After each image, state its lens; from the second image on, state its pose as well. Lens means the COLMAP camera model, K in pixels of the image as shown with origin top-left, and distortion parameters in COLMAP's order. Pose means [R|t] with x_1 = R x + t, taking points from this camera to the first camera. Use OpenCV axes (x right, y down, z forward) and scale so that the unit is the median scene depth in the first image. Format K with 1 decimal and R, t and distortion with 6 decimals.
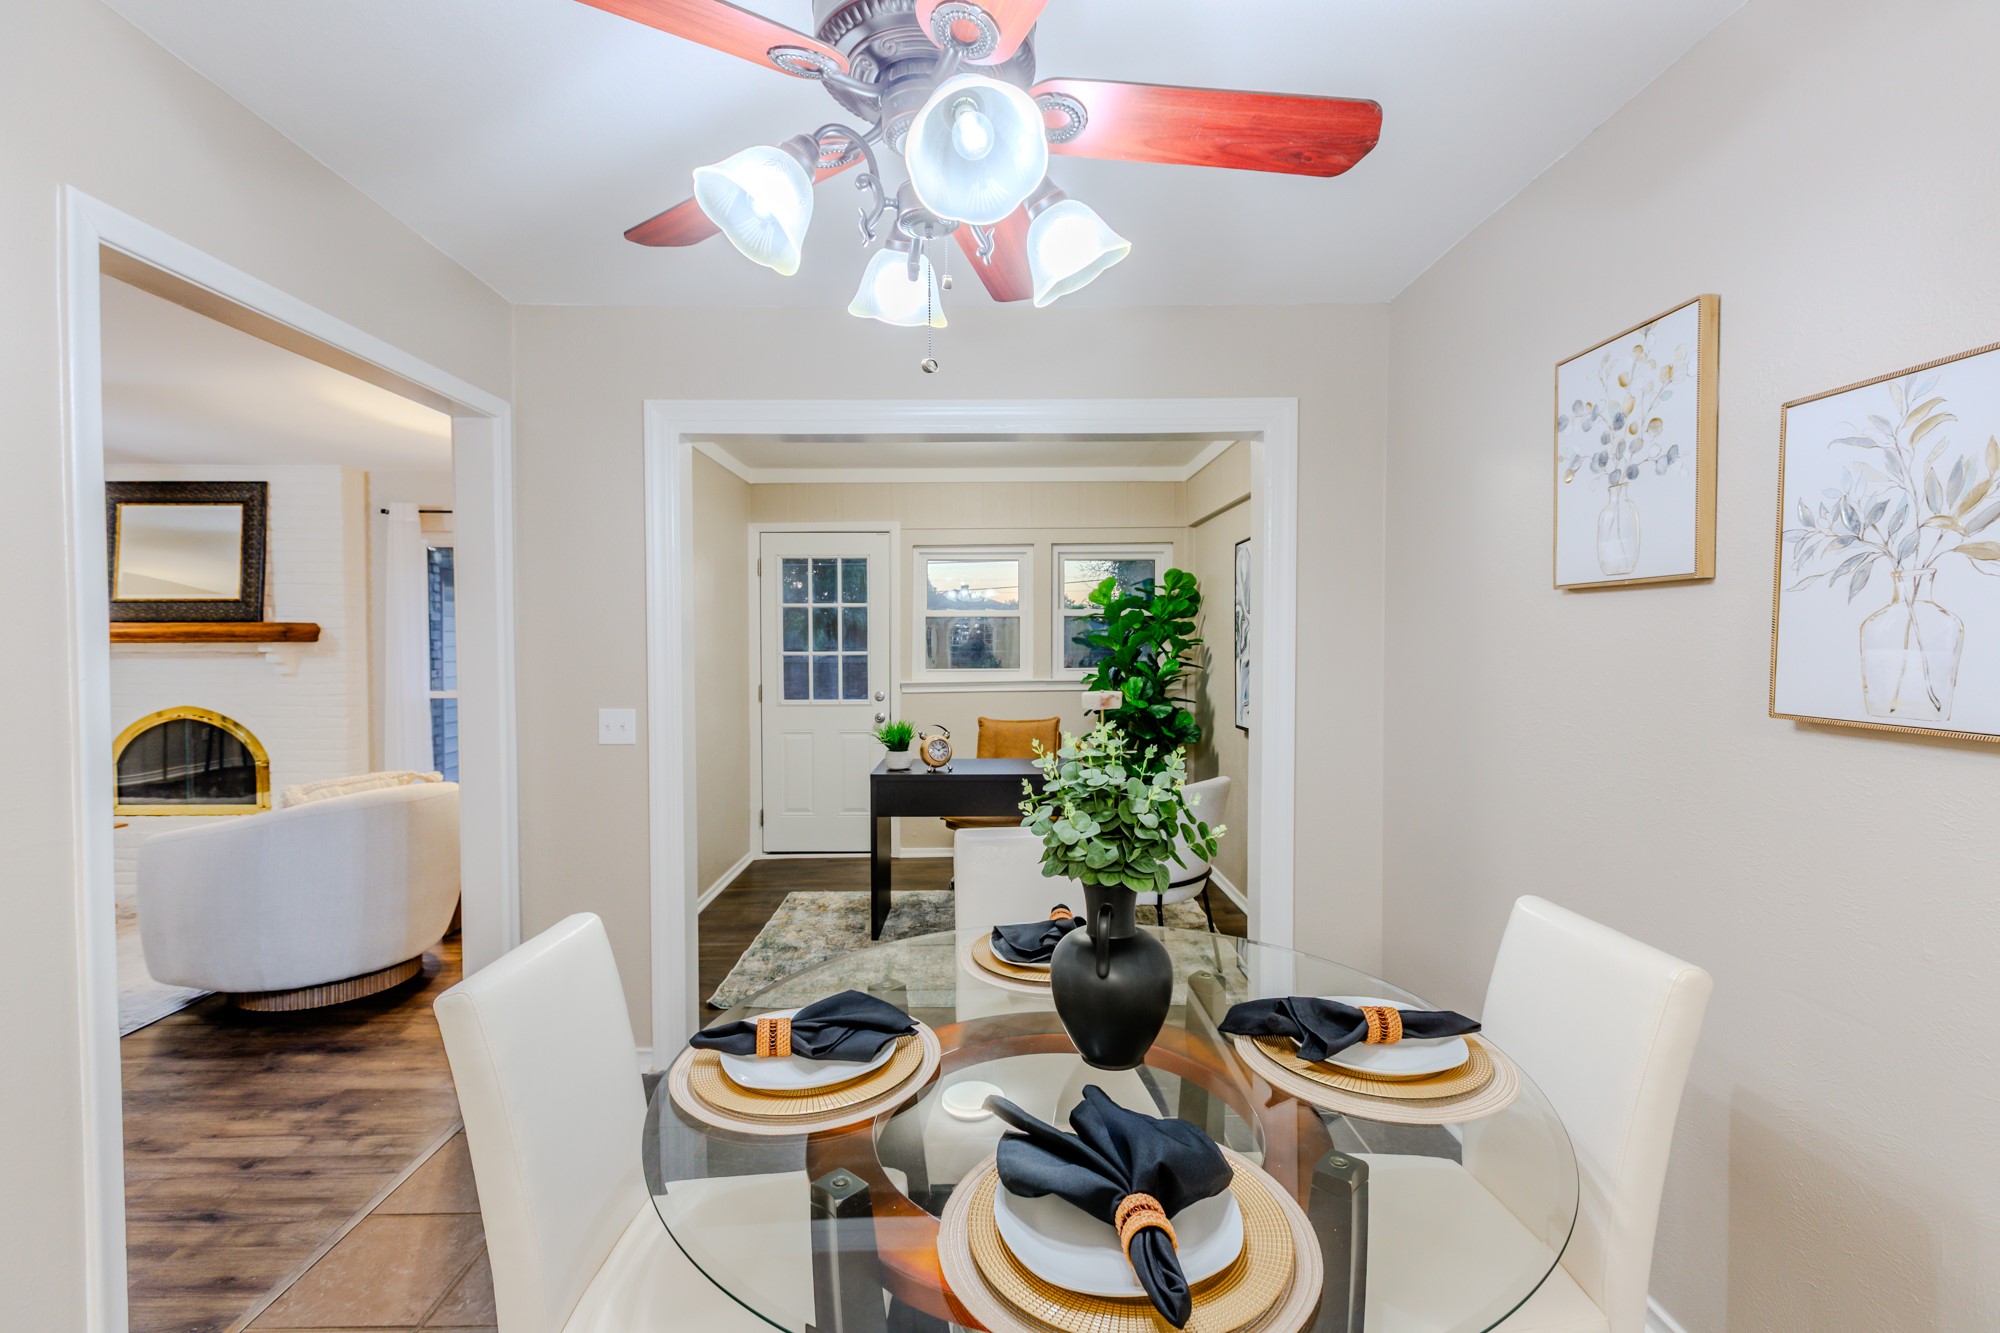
lens RADIAL K [[917.1, 0, 1008.1], [0, 917.1, 663.6], [0, 0, 1]] dist [-0.029310, -0.000081]
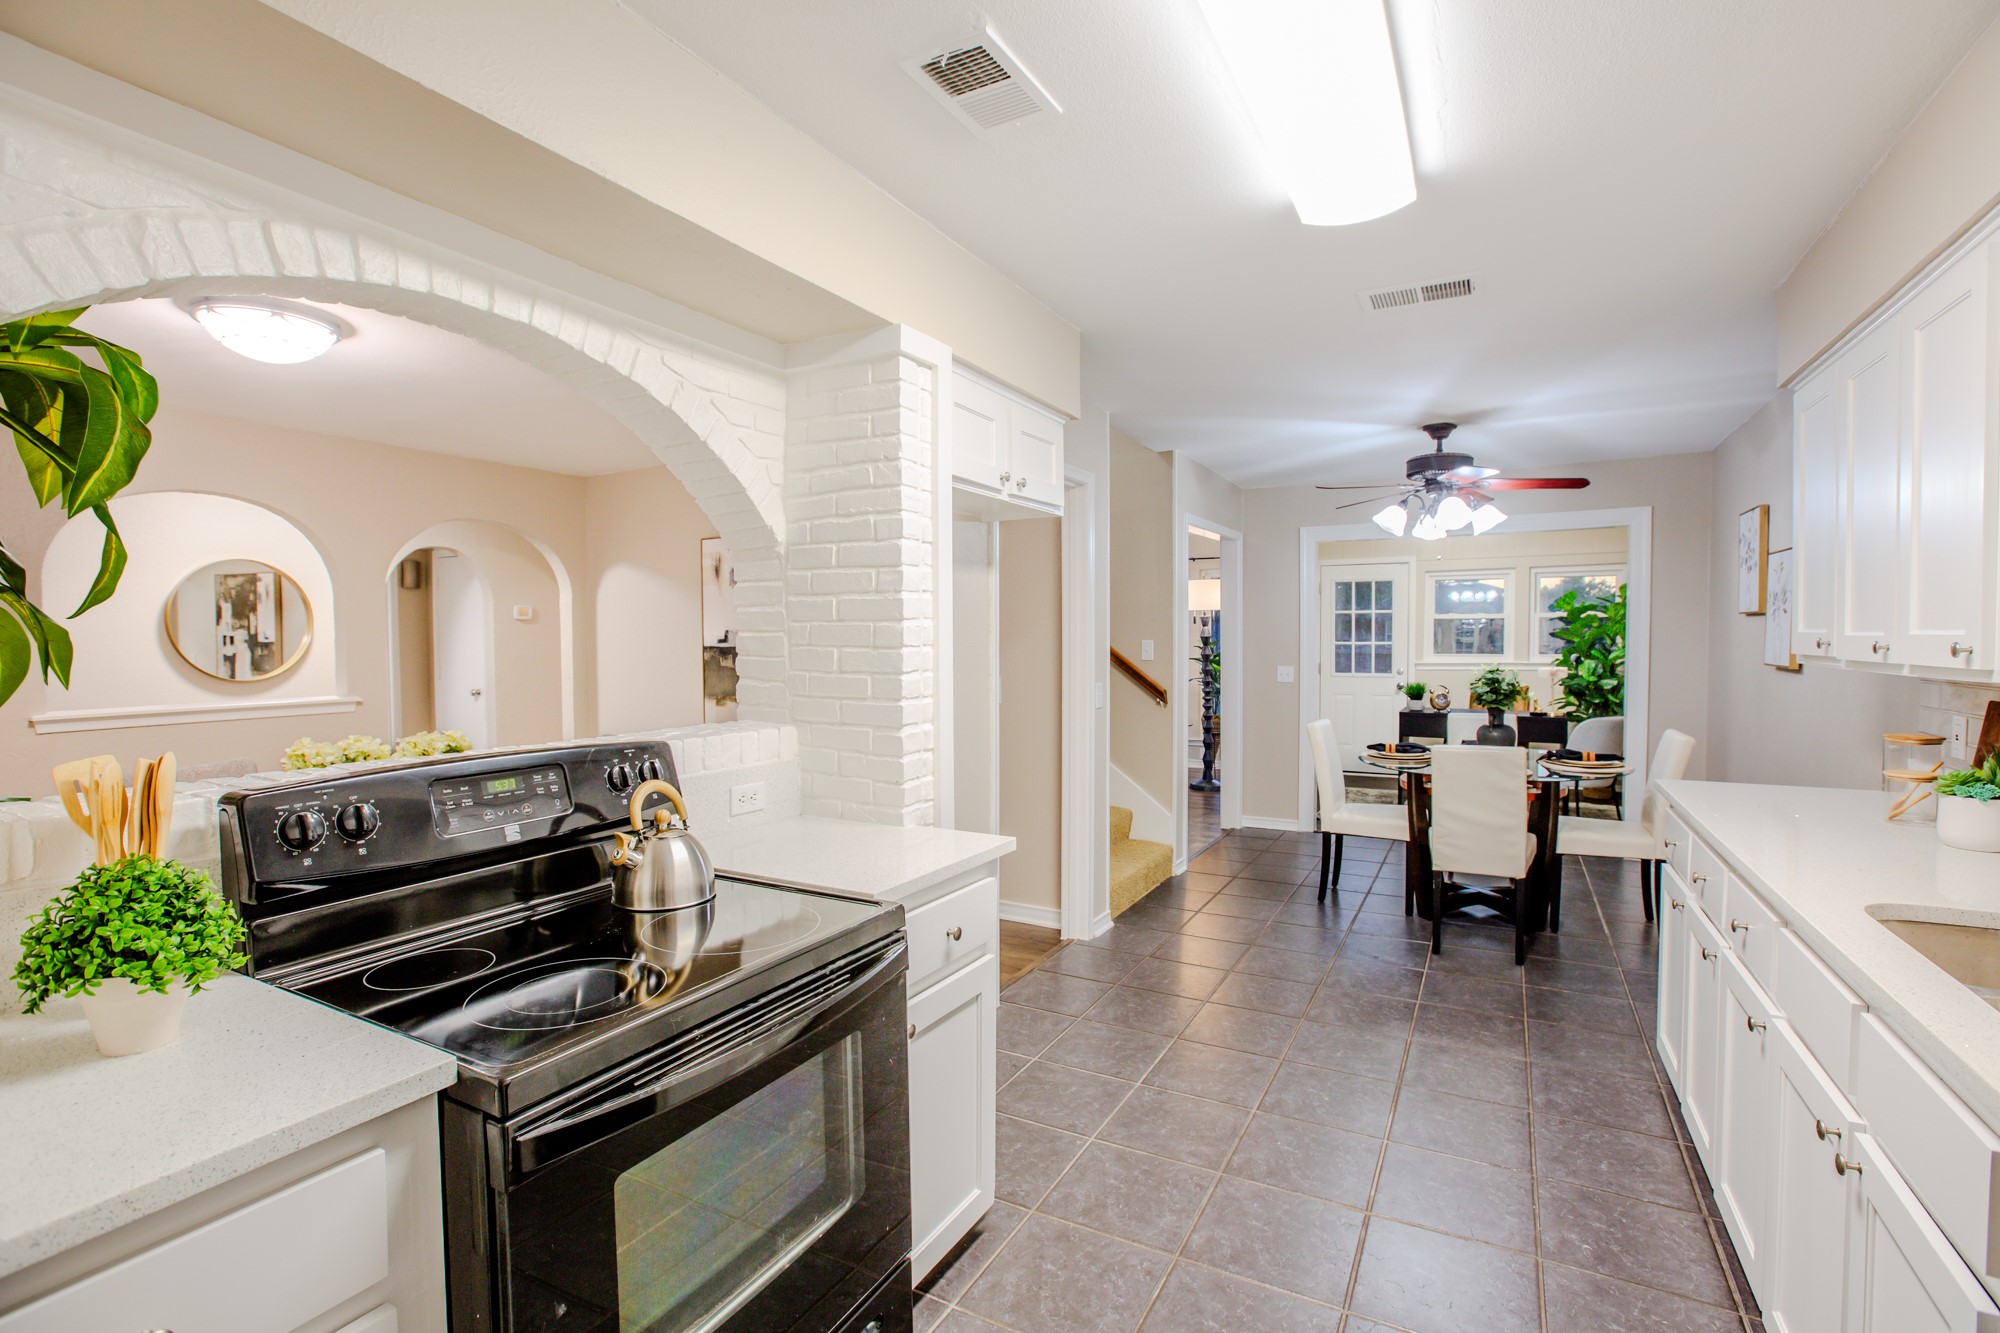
lens RADIAL K [[917.1, 0, 1018.5], [0, 917.1, 658.9], [0, 0, 1]] dist [-0.029310, -0.000081]
pose [[0.871402, 0.013530, -0.490383, 0.050341], [-0.011454, 0.999908, 0.007234, 0.011366], [0.490436, -0.000687, 0.871477, -0.636241]]
